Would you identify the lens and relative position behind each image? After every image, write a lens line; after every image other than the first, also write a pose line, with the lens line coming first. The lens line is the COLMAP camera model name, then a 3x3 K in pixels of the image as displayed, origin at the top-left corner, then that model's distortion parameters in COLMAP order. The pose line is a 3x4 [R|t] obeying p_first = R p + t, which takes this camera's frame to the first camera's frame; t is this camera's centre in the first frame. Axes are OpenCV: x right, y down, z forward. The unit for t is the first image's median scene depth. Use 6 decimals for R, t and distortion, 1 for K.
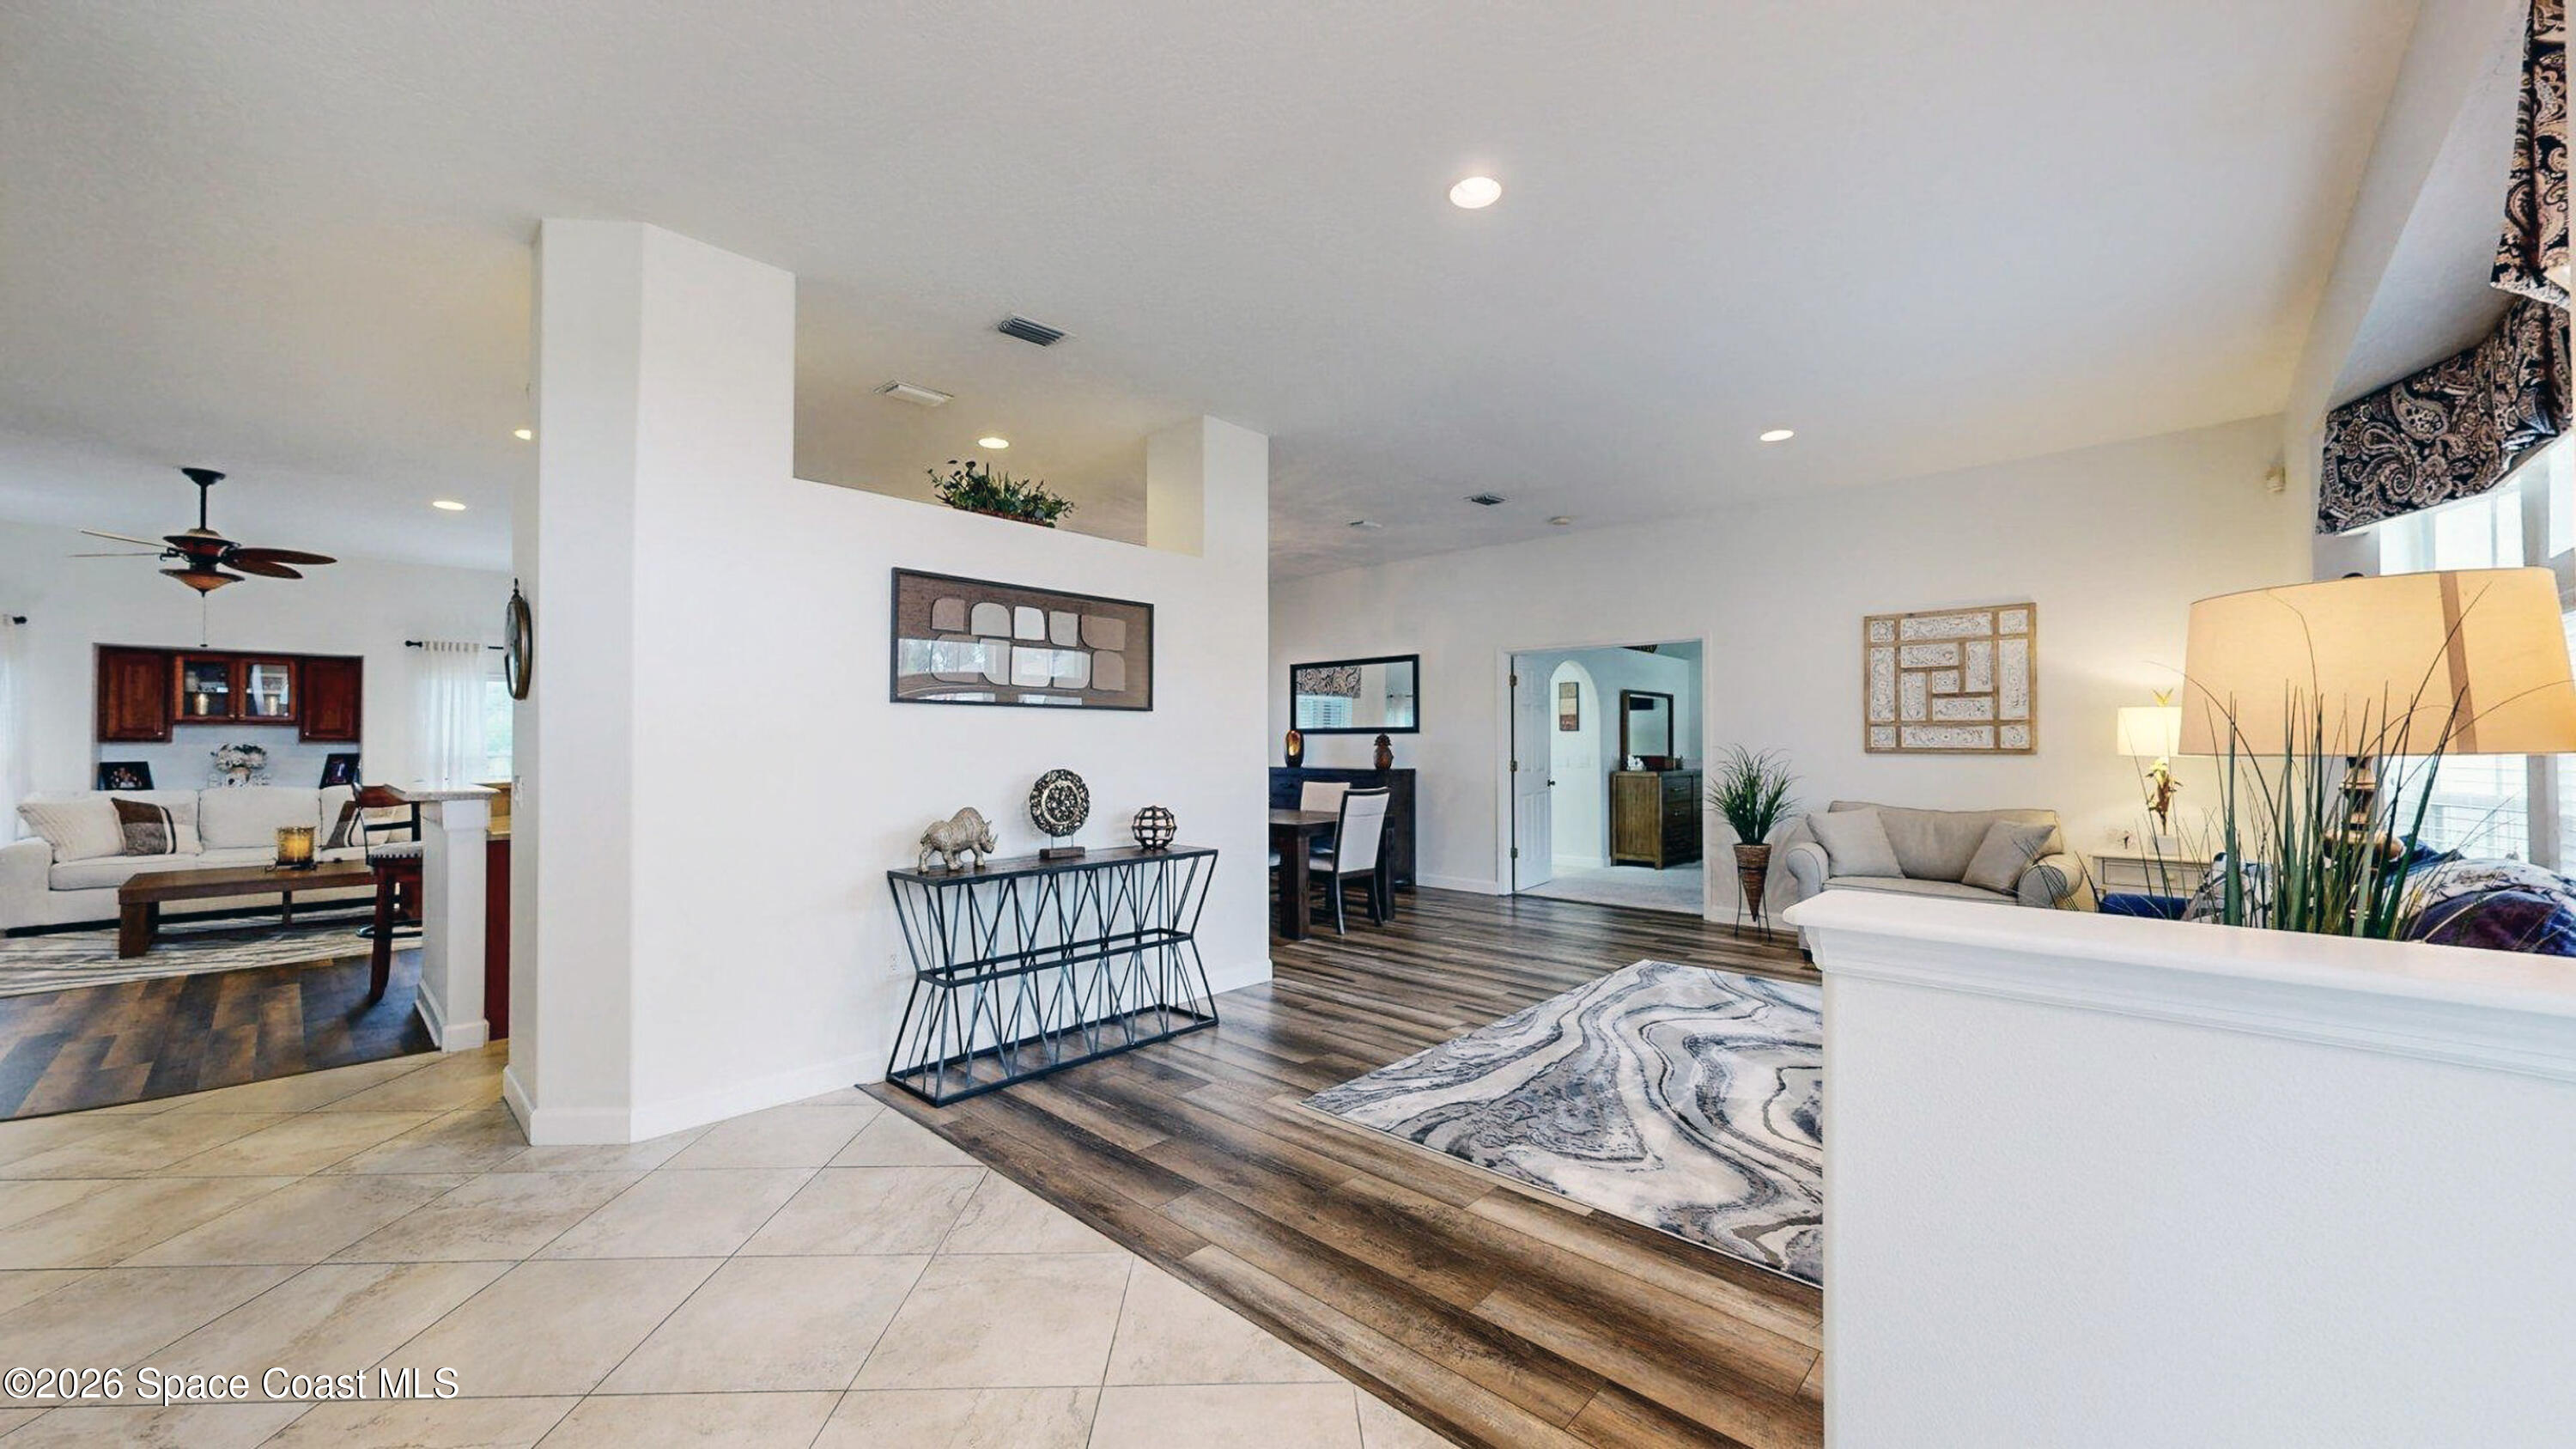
lens RADIAL K [[945.7, 0, 1286.0], [0, 945.7, 726.6], [0, 0, 1]] dist [0.000259, 0.000499]
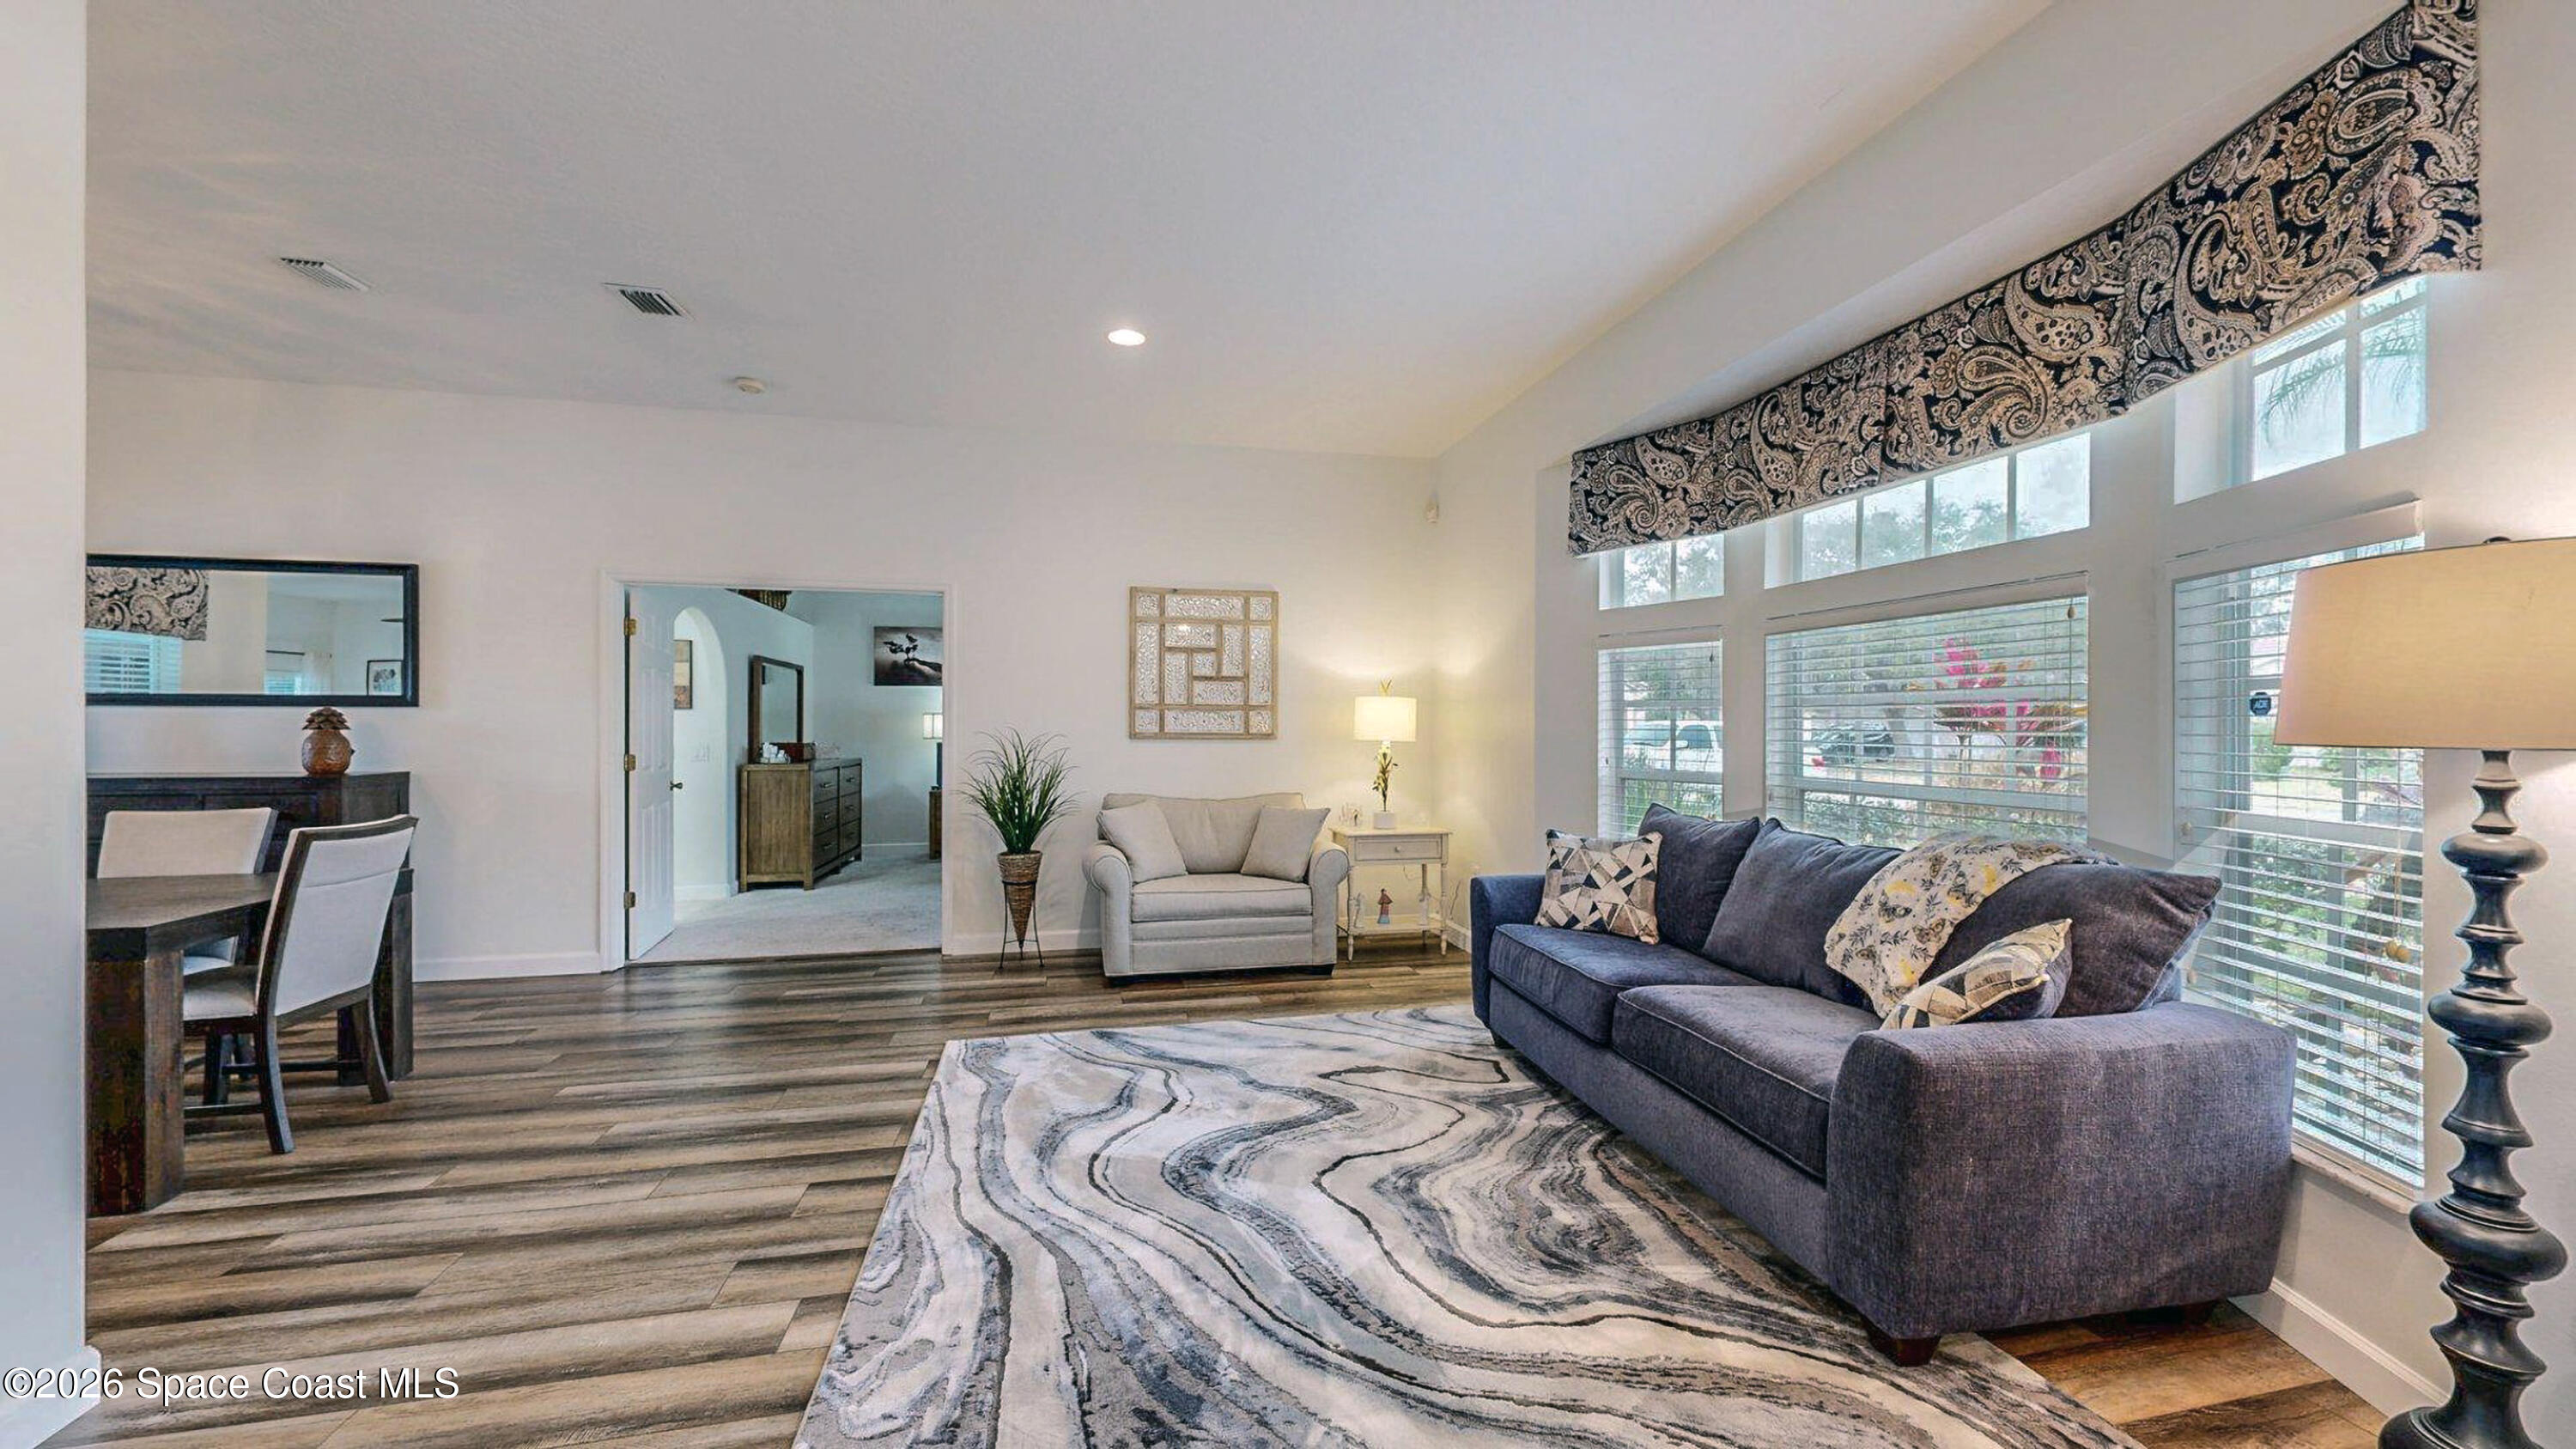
lens RADIAL K [[945.7, 0, 1286.0], [0, 945.7, 726.6], [0, 0, 1]] dist [0.000259, 0.000499]
pose [[0.556320, 0.003198, 0.830962, -0.058313], [-0.018331, 0.999796, 0.008425, 0.006637], [-0.830766, -0.019919, 0.556266, 0.414313]]
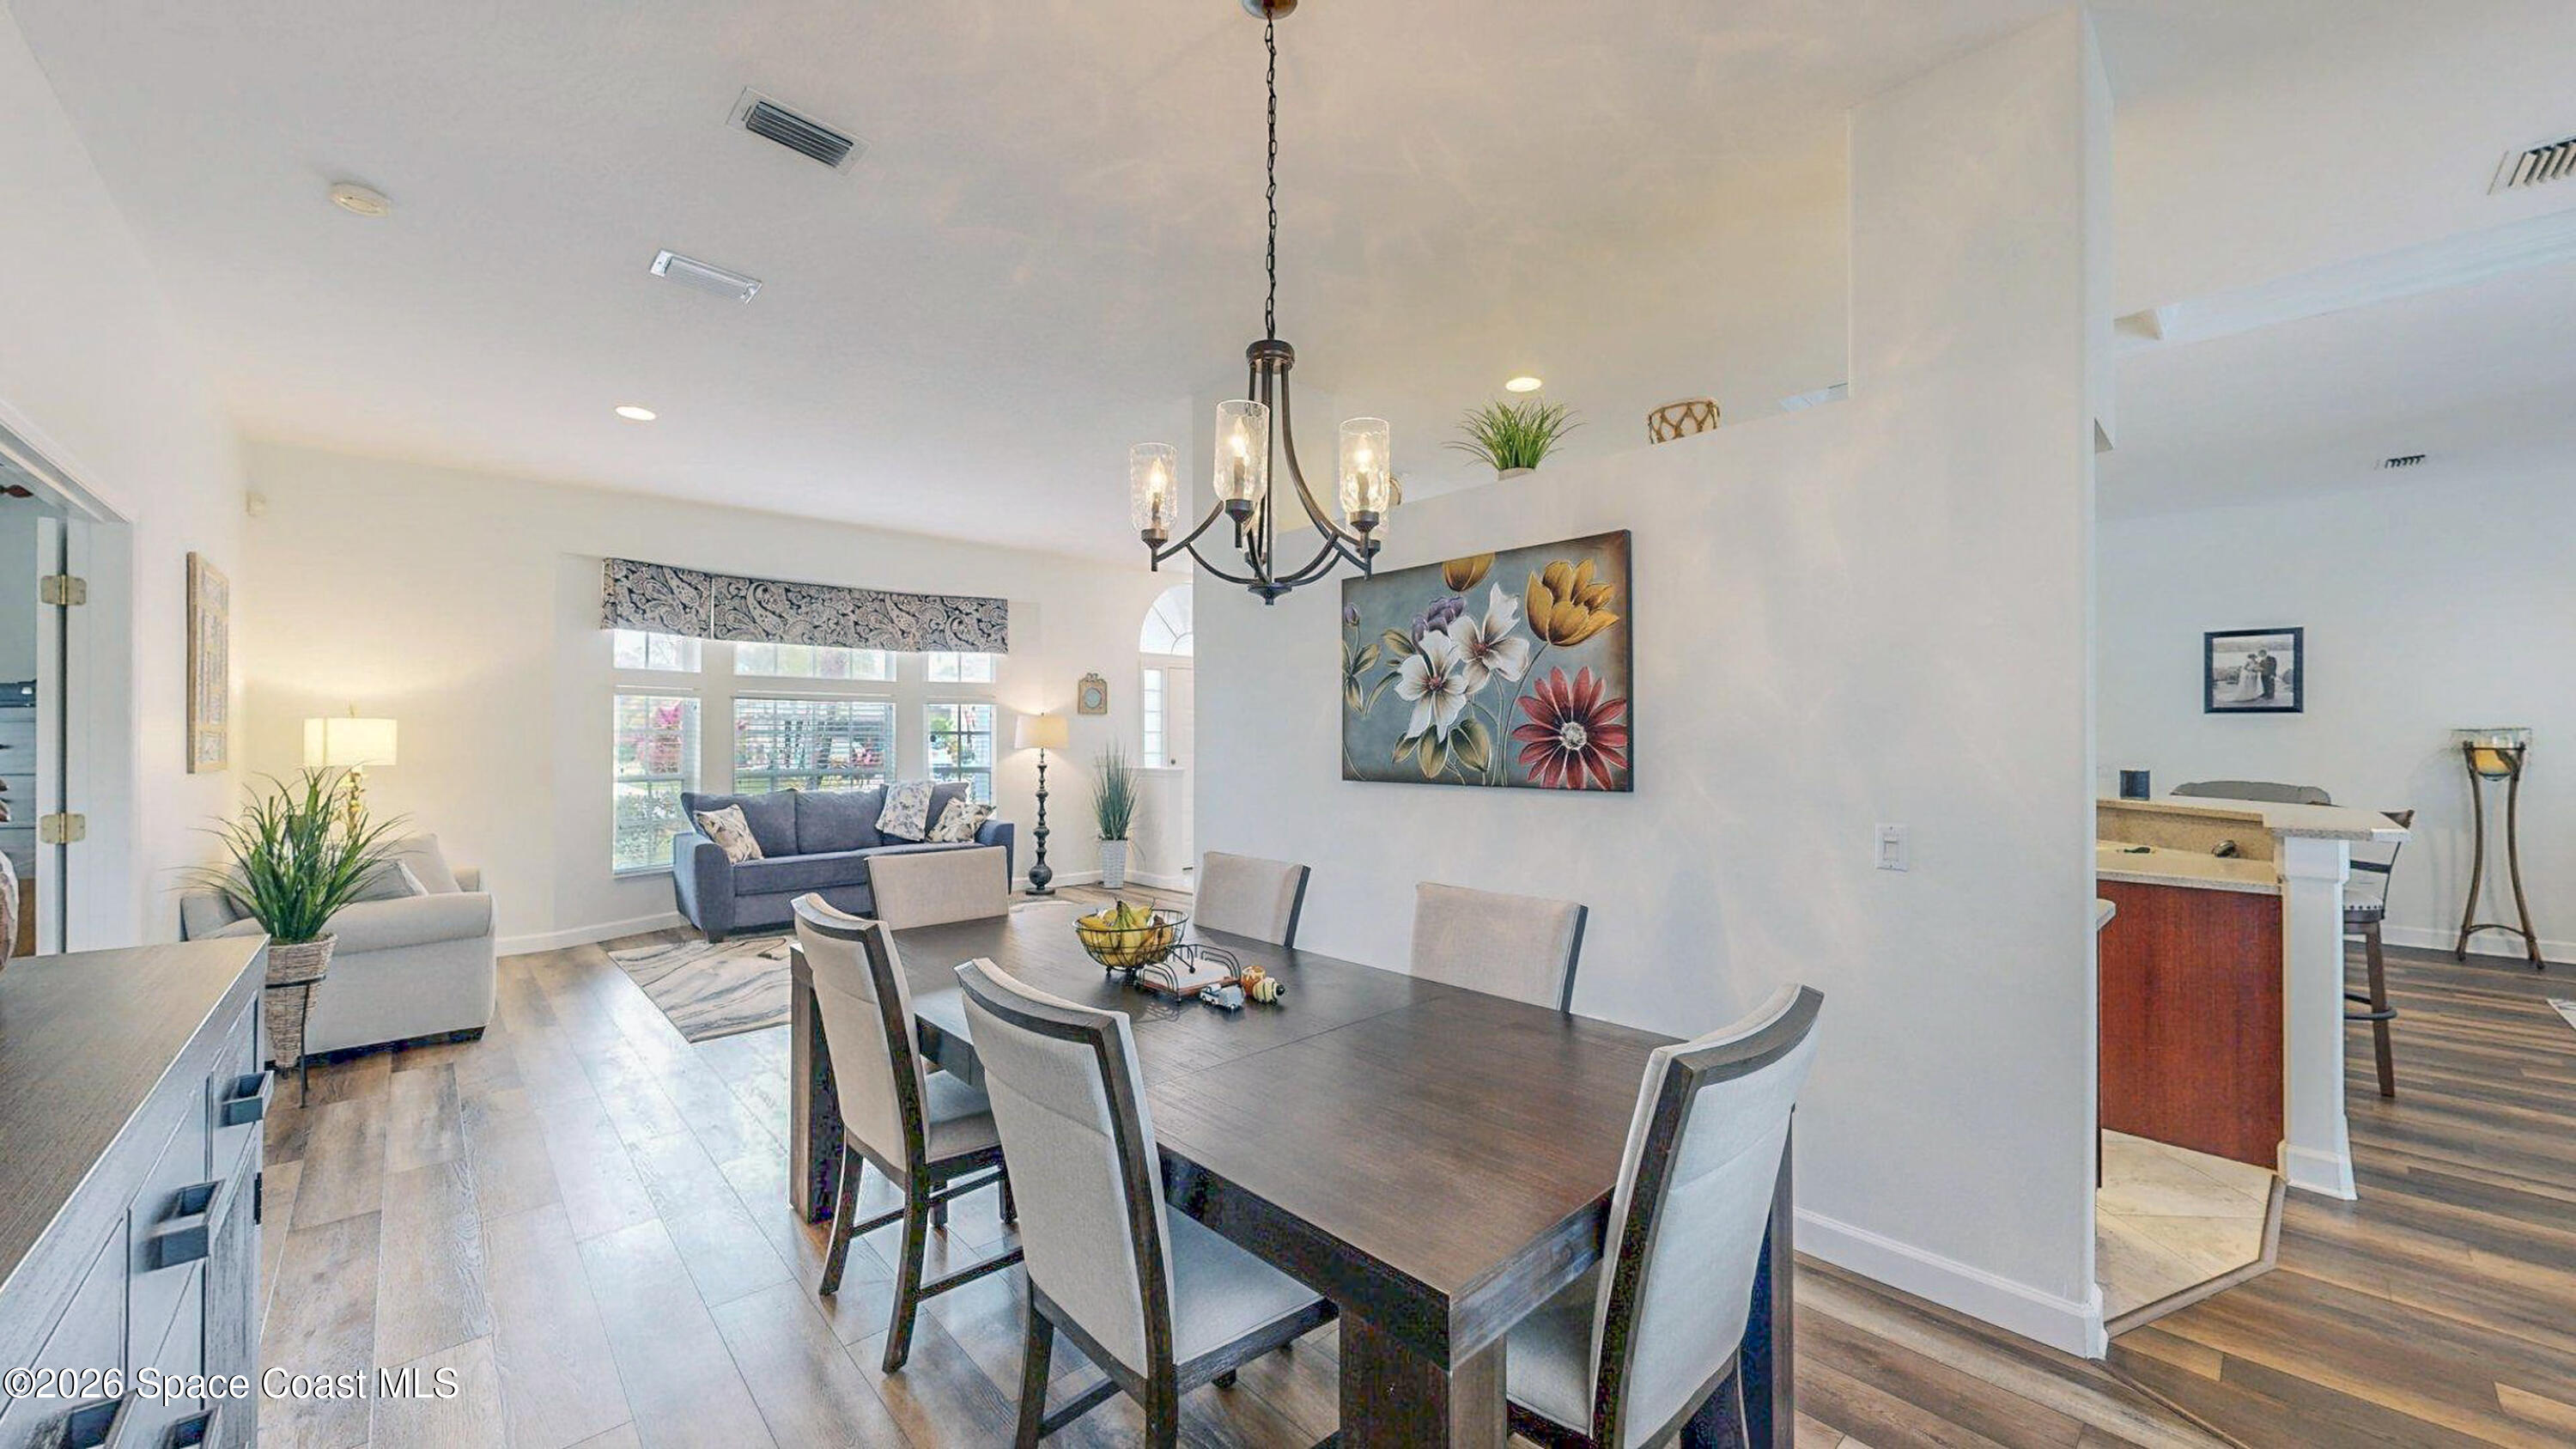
lens RADIAL K [[945.7, 0, 1286.0], [0, 945.7, 726.6], [0, 0, 1]] dist [0.000259, 0.000499]
pose [[-0.997751, 0.005653, 0.066794, -0.150260], [0.003818, 0.999613, -0.027559, 0.018031], [-0.066924, -0.027242, -0.997386, 1.724930]]
